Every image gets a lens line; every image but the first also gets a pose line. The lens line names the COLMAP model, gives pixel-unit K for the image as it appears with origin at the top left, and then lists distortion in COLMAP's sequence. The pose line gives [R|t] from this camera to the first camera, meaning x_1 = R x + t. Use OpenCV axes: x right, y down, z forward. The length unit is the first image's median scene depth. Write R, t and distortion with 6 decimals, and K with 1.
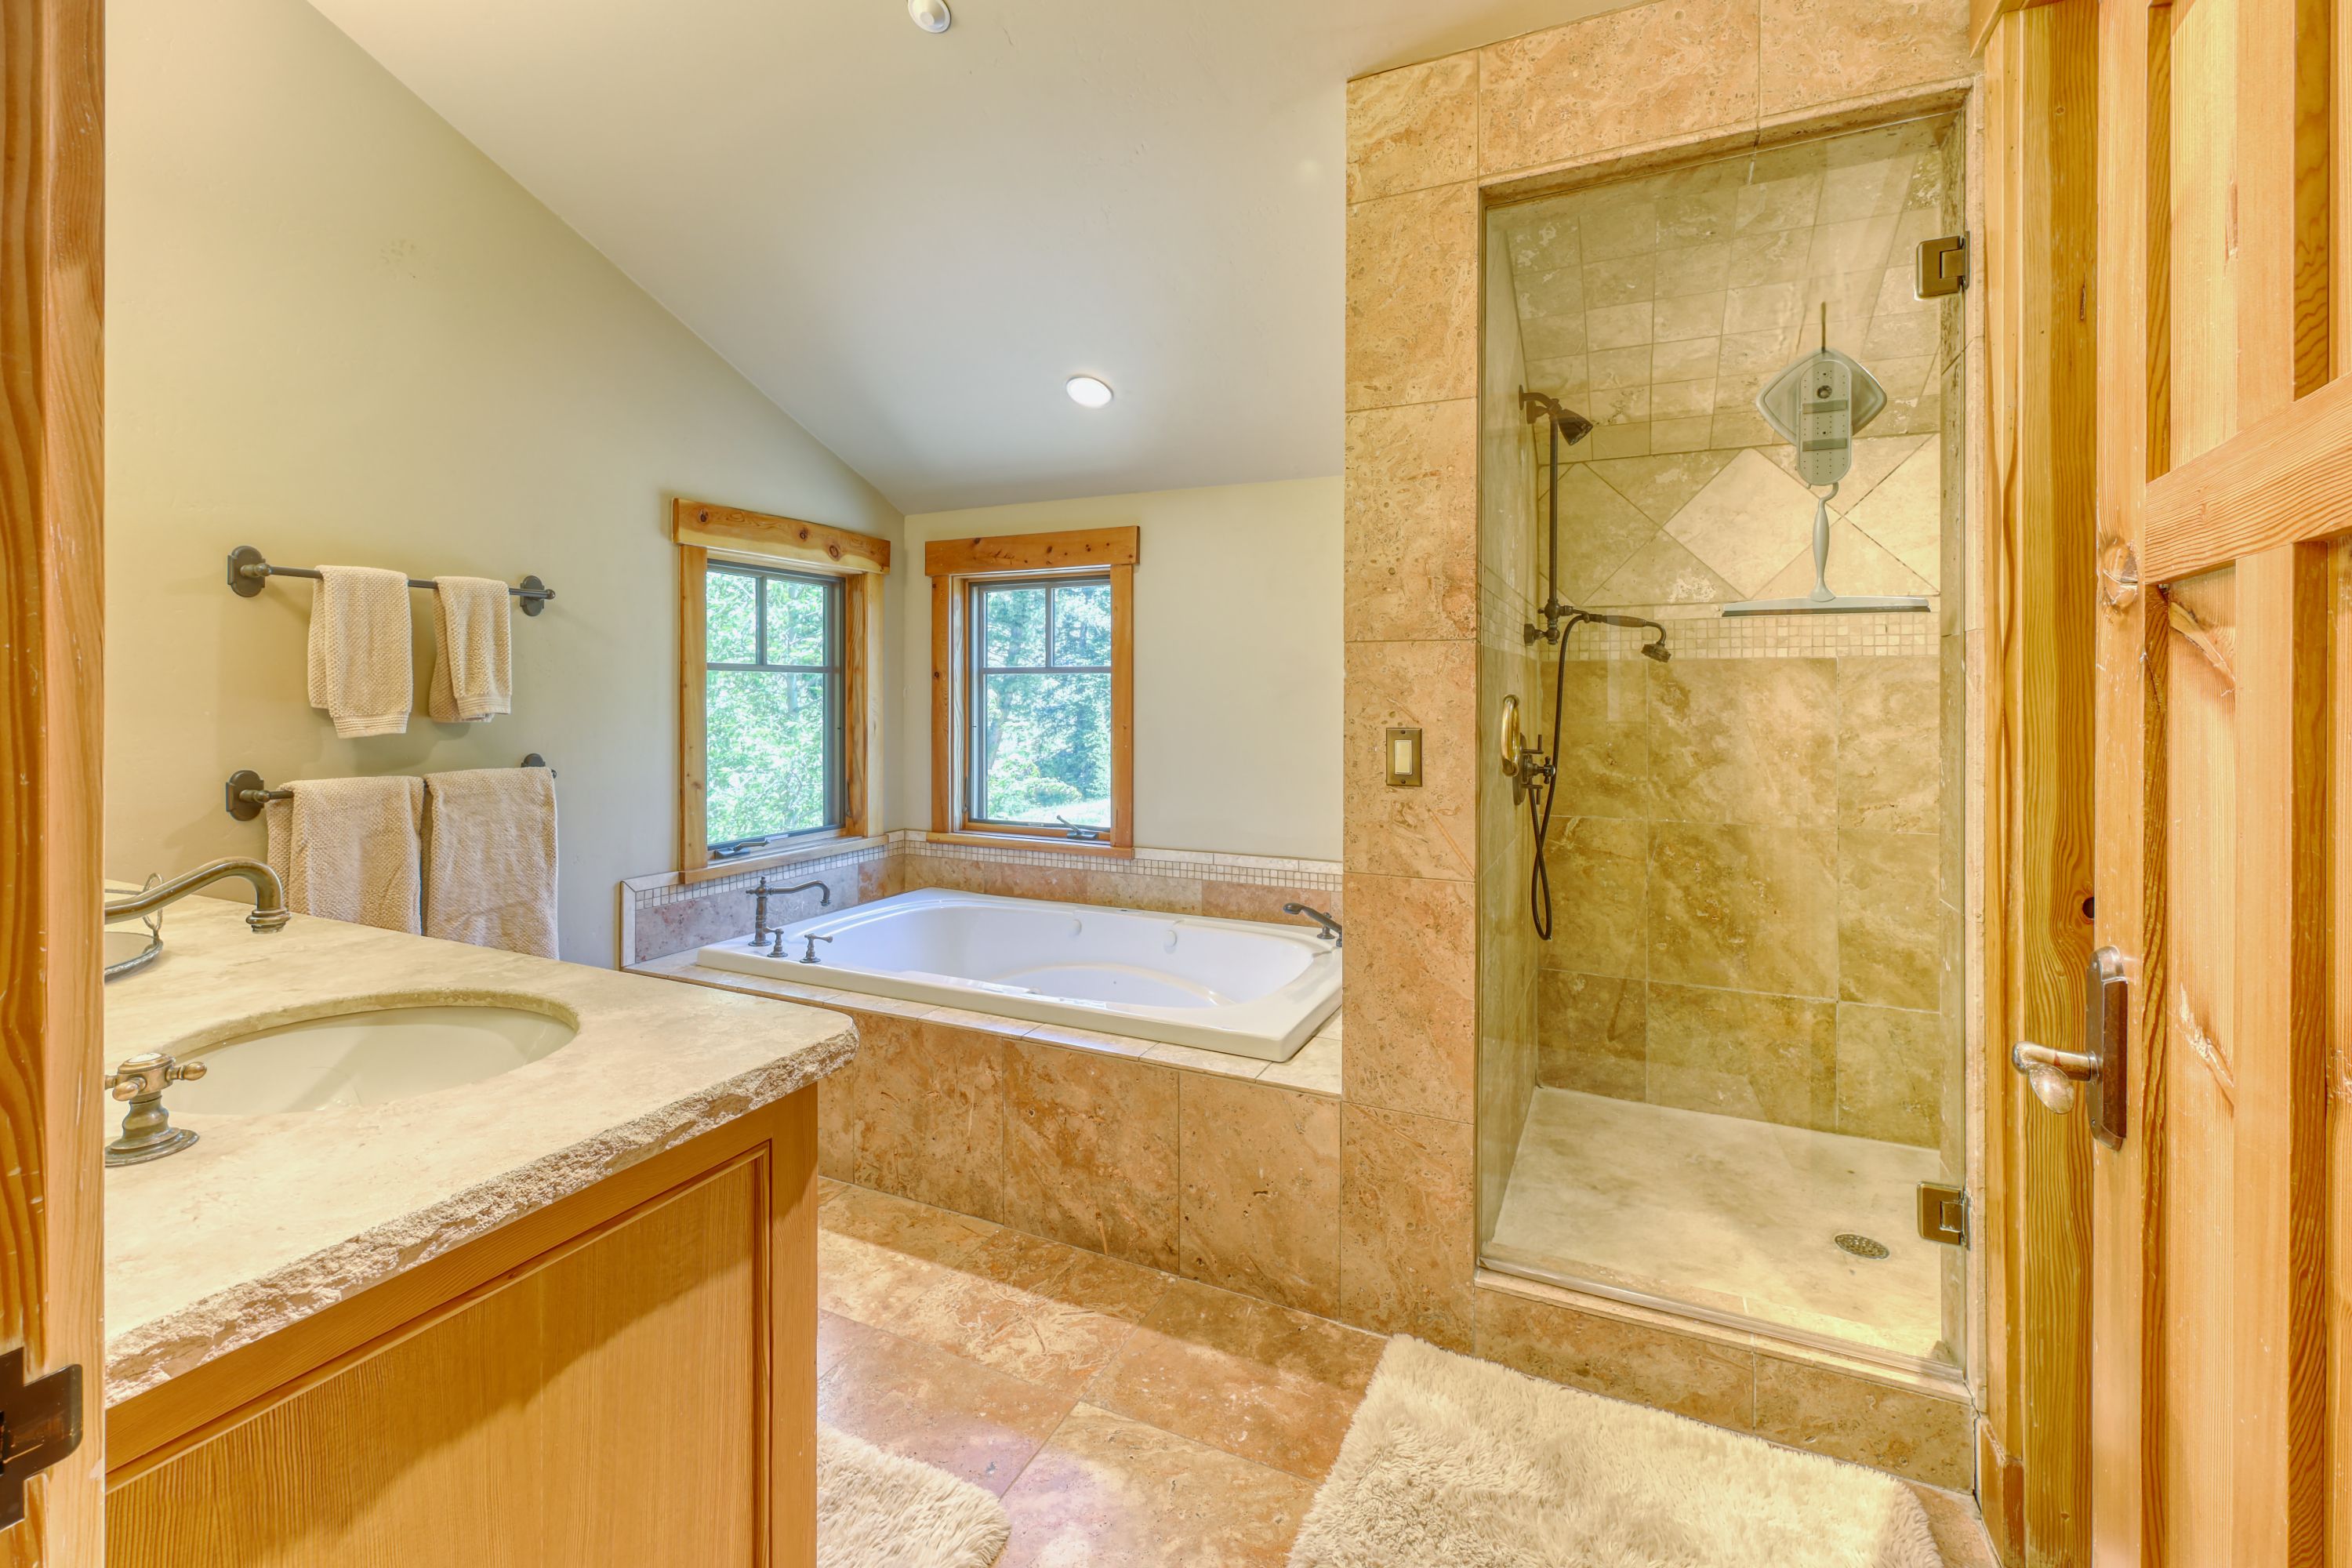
lens RADIAL K [[997.7, 0, 1175.8], [0, 997.7, 690.6], [0, 0, 1]] dist [0.001943, 0.000379]
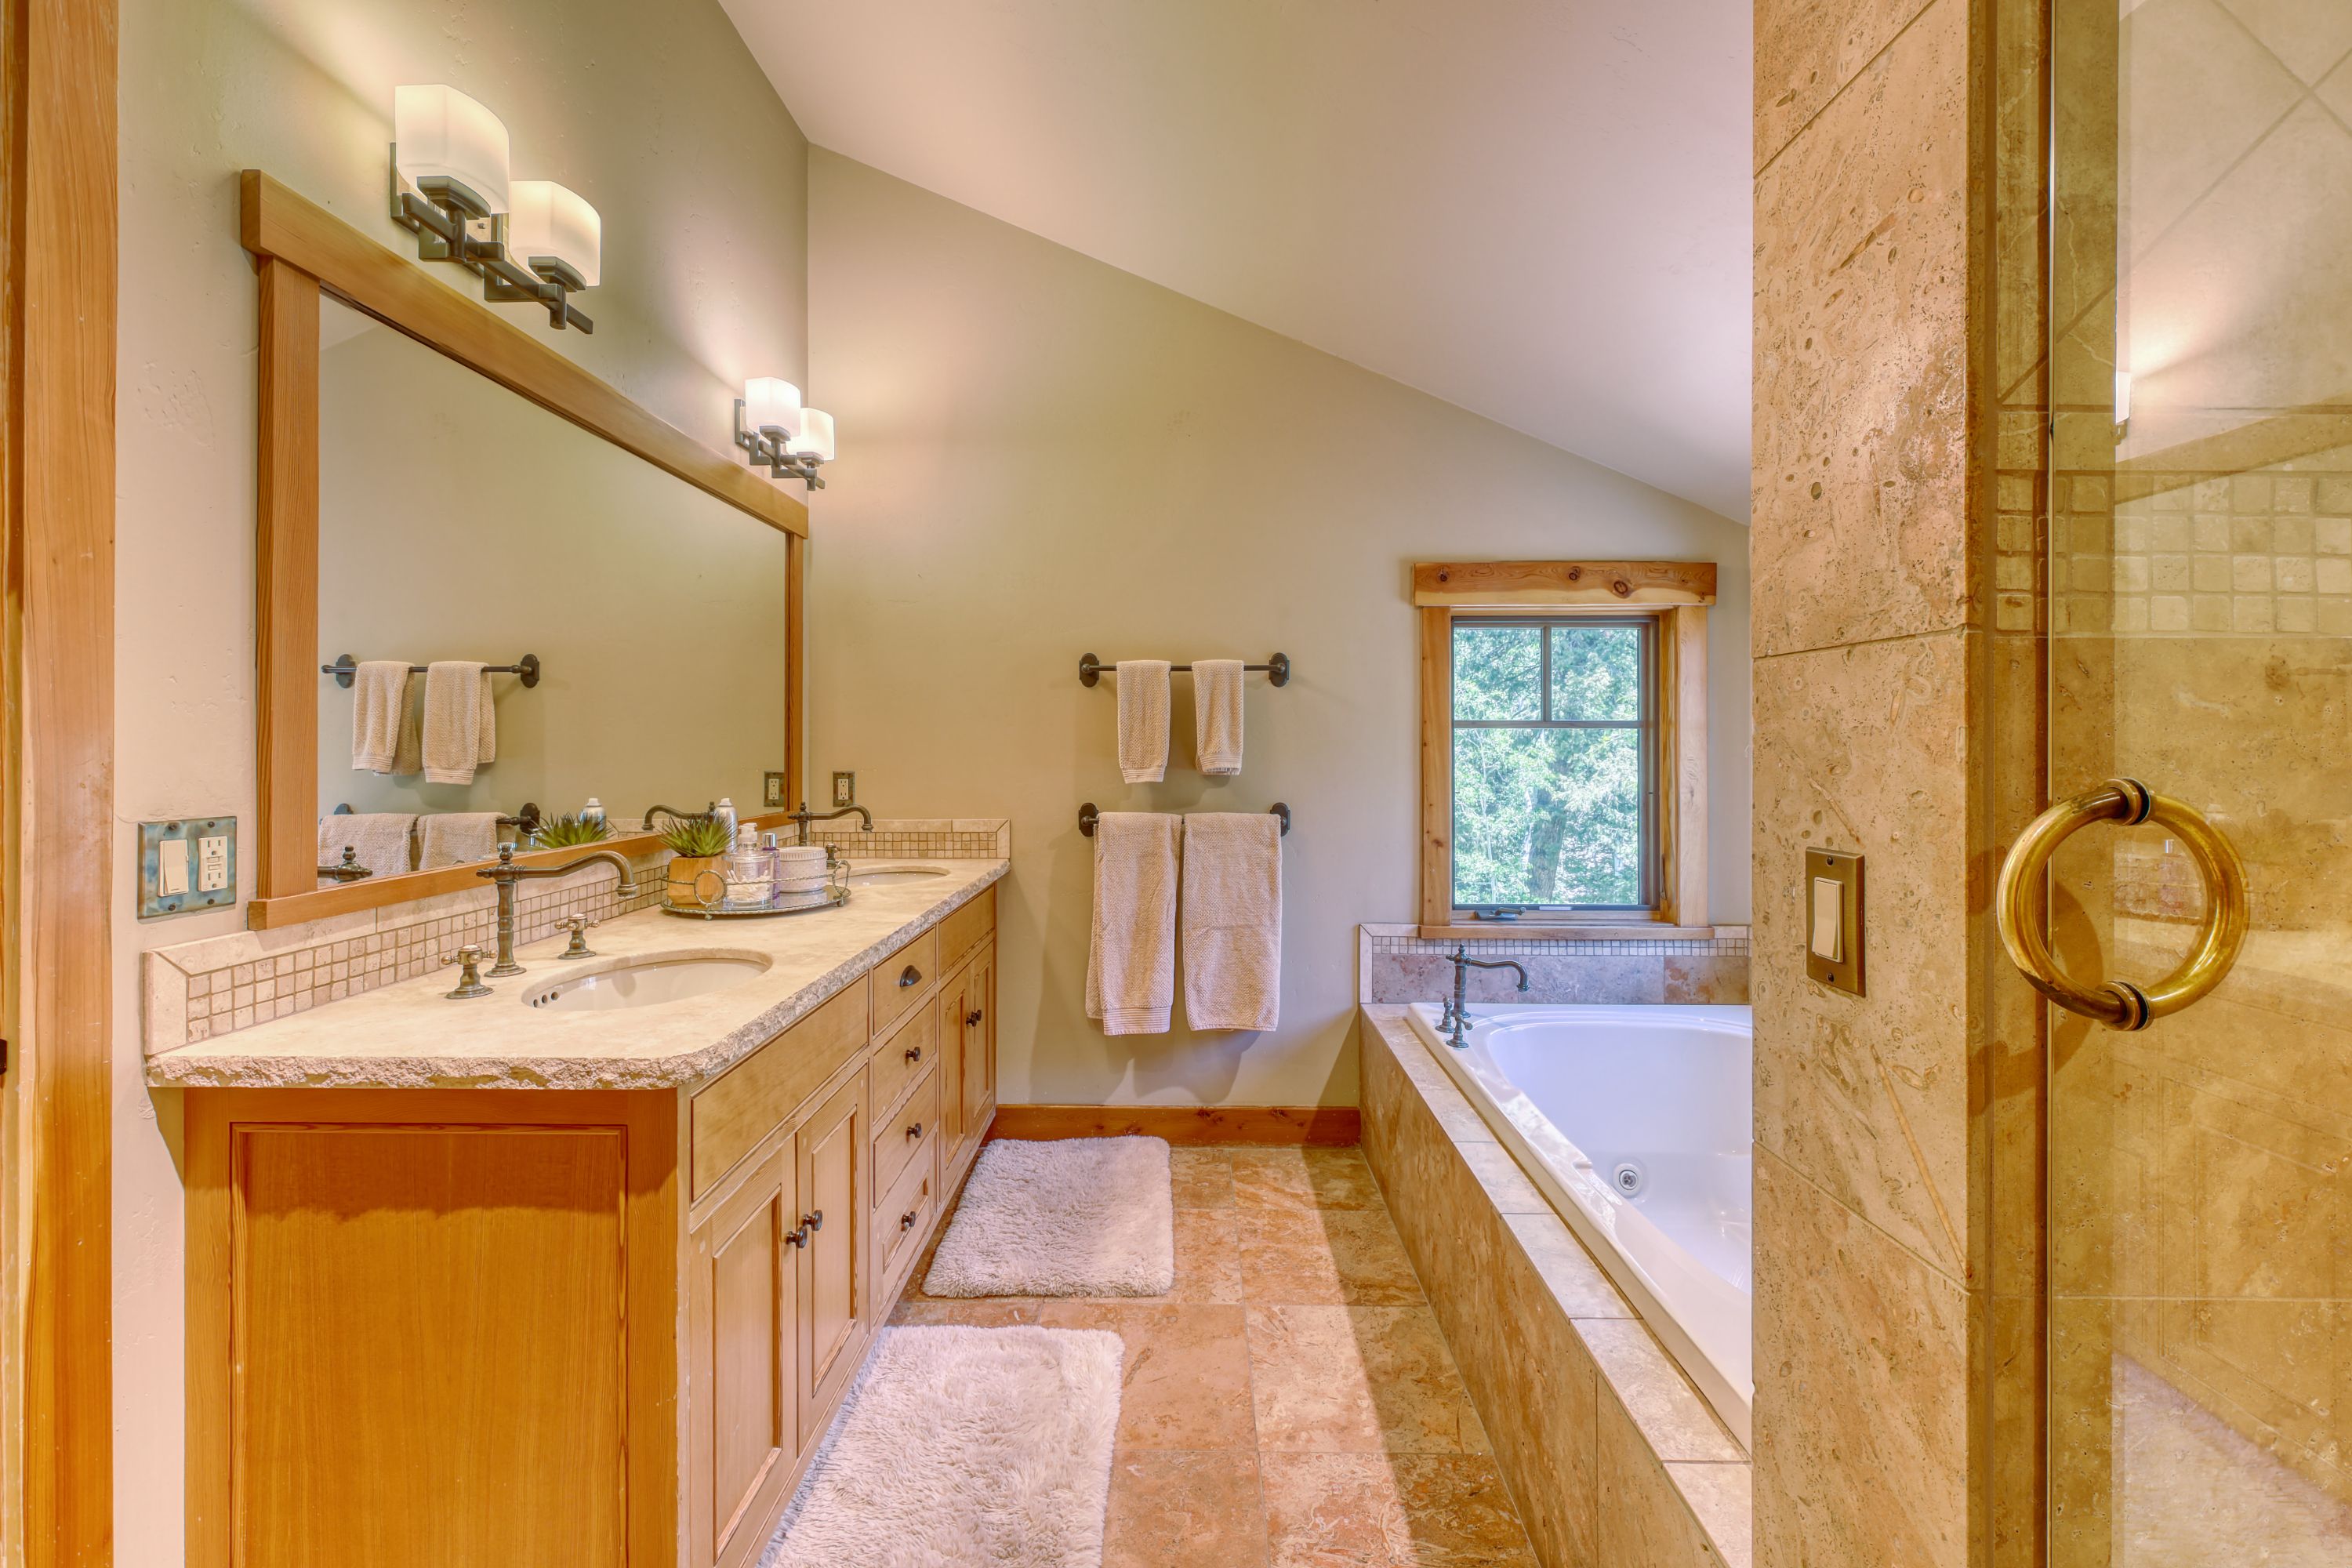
lens RADIAL K [[966.5, 0, 1174.1], [0, 966.5, 741.4], [0, 0, 1]] dist [0.001052, -0.000094]
pose [[0.418451, -0.003339, -0.908233, 0.420636], [0.001200, 0.999994, -0.003123, -0.007368], [0.908239, 0.000217, 0.418453, 0.492280]]
